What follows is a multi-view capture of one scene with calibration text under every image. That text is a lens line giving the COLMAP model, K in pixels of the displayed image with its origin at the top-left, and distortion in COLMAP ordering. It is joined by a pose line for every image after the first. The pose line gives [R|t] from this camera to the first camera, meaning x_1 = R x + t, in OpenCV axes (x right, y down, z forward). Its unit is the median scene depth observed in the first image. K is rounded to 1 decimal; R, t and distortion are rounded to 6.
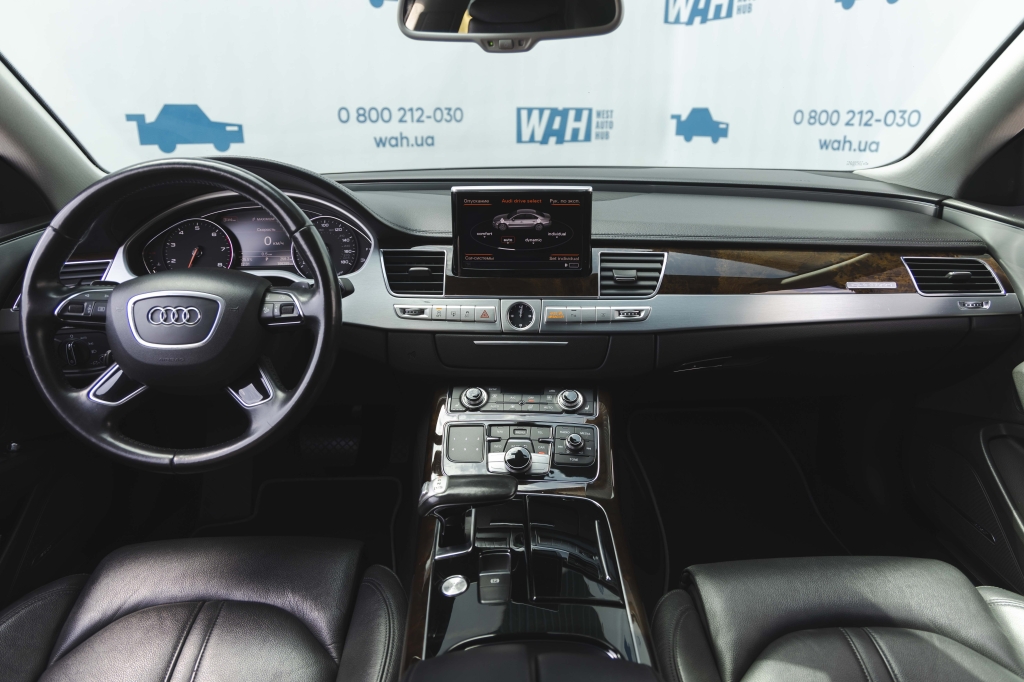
lens RADIAL K [[694.5, 0, 512.0], [0, 694.5, 341.0], [0, 0, 1]] dist [0.008127, -0.000183]
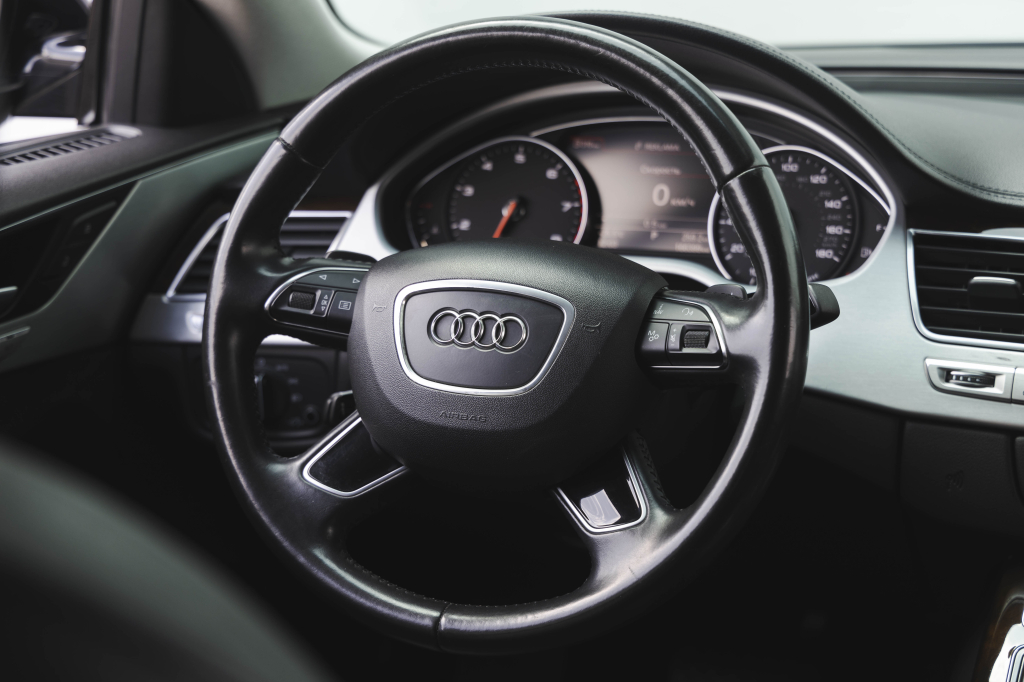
lens RADIAL K [[2104.9, 0, 512.0], [0, 2104.9, 341.0], [0, 0, 1]] dist [-0.009538, -0.057074]
pose [[0.925804, 0.087496, -0.367739, 0.080311], [-0.119551, 0.990681, -0.065265, 0.059766], [0.358602, 0.104386, 0.927636, -0.342022]]
